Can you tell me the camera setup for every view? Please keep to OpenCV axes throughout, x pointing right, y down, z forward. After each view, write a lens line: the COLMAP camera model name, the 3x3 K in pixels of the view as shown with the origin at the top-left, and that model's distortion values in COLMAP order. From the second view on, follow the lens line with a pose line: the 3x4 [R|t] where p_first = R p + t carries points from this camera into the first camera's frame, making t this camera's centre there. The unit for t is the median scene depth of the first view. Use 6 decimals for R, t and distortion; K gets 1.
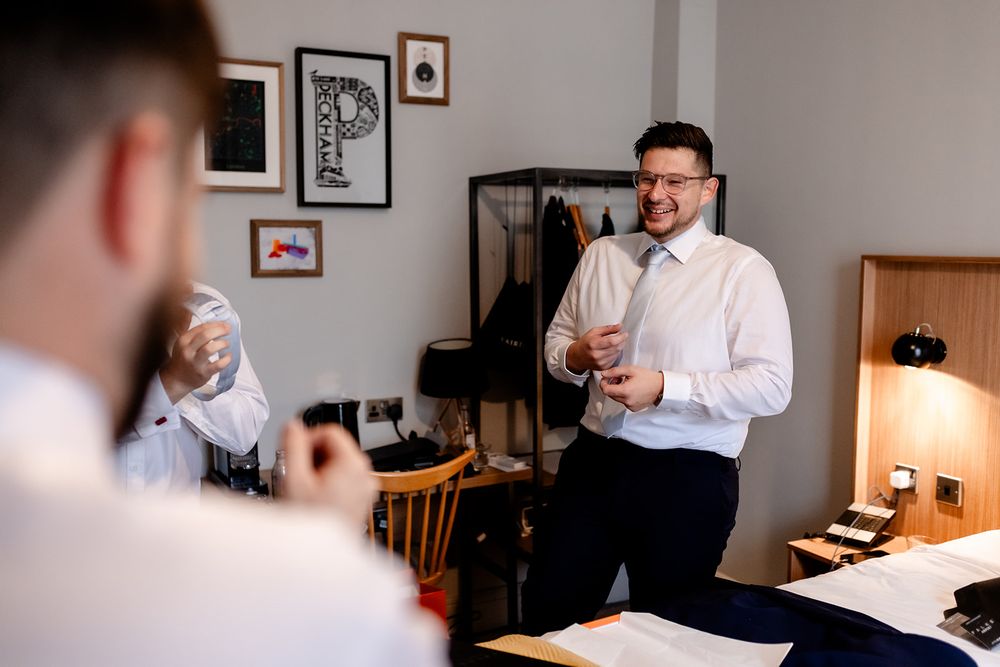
lens RADIAL K [[963.7, 0, 500.0], [0, 963.7, 333.5], [0, 0, 1]] dist [-0.002784, 0.017100]
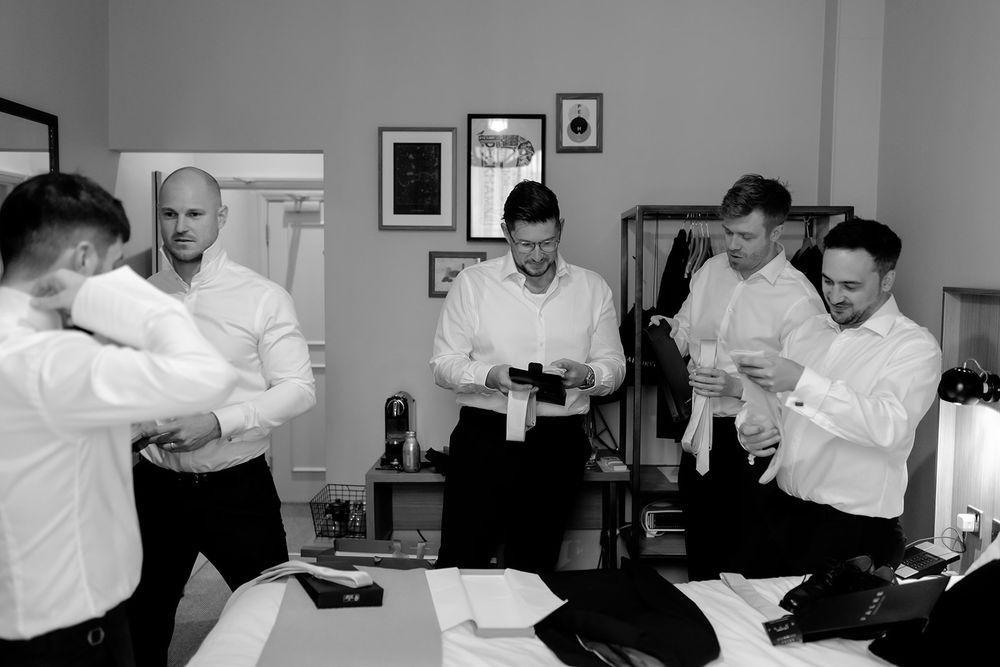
lens RADIAL K [[963.7, 0, 500.0], [0, 963.7, 333.5], [0, 0, 1]] dist [-0.002784, 0.017100]
pose [[0.877430, 0.039035, -0.478114, 0.432331], [-0.053623, 0.998418, -0.016892, 0.005596], [0.476699, 0.040459, 0.878135, -0.064244]]
